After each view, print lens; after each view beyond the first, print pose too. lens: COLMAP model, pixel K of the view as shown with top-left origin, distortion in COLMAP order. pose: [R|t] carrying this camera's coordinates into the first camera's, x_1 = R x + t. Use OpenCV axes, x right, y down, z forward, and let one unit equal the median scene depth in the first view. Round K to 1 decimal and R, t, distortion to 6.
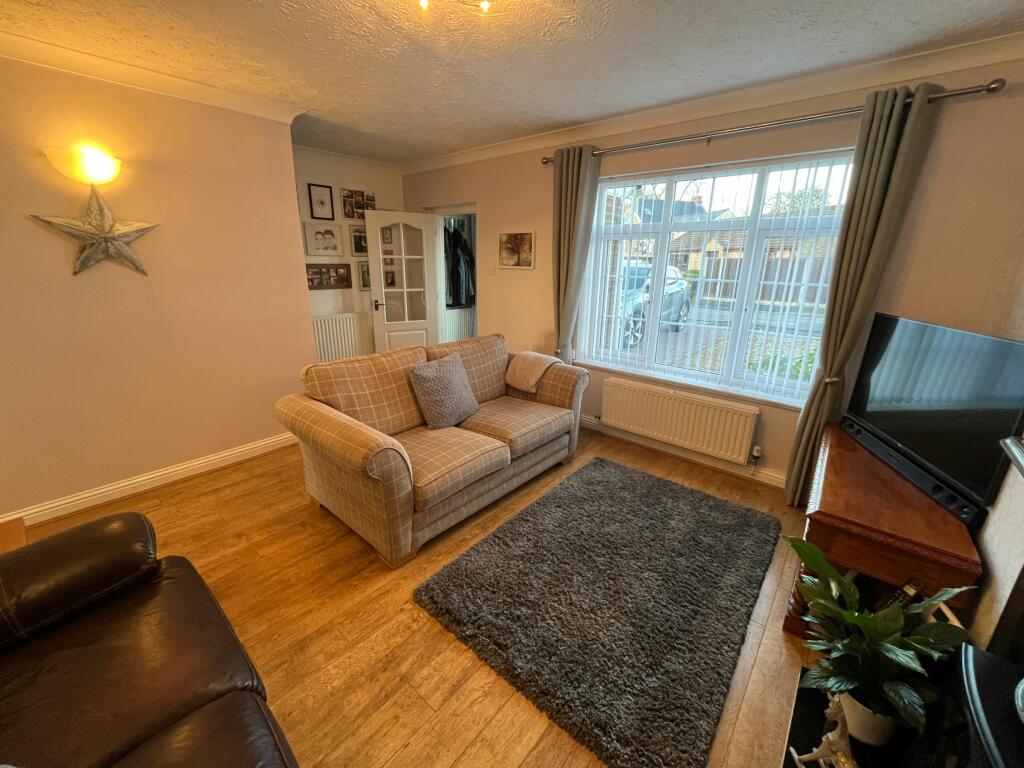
lens RADIAL K [[417.6, 0, 510.5], [0, 417.6, 383.3], [0, 0, 1]] dist [0.001238, 0.000277]
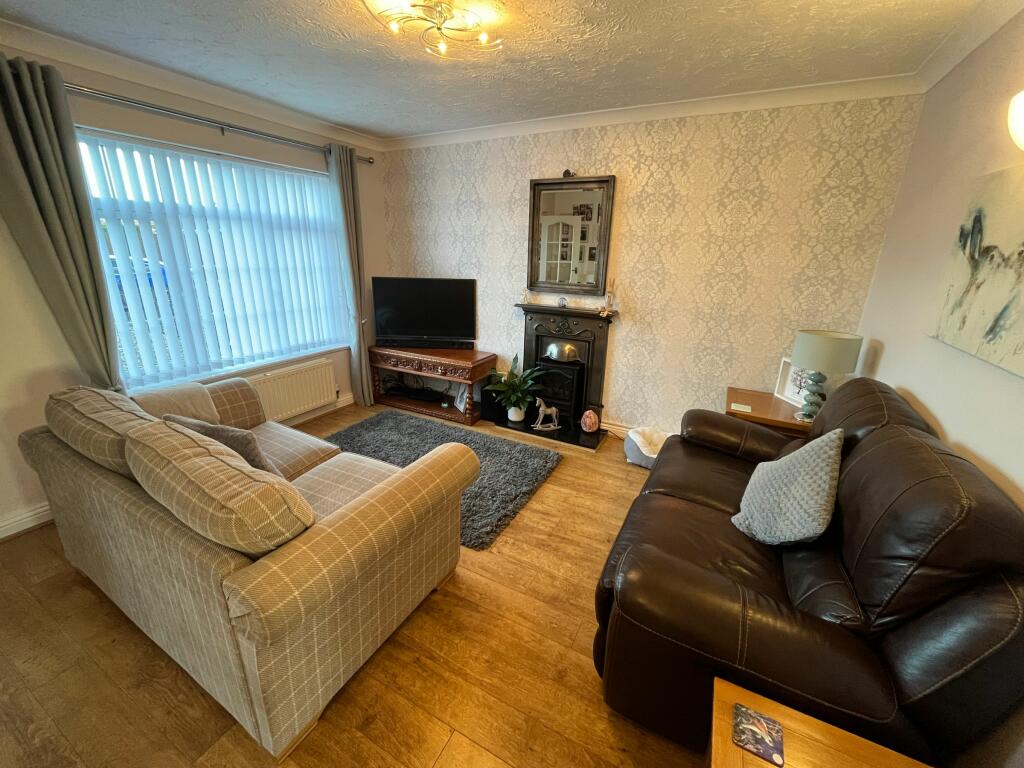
lens RADIAL K [[417.6, 0, 505.7], [0, 417.6, 382.9], [0, 0, 1]] dist [0.001238, 0.000277]
pose [[-0.217449, -0.320809, 0.921845, -1.333040], [0.258161, 0.891908, 0.371287, -0.364608], [-0.941312, 0.318720, -0.111124, 1.055654]]
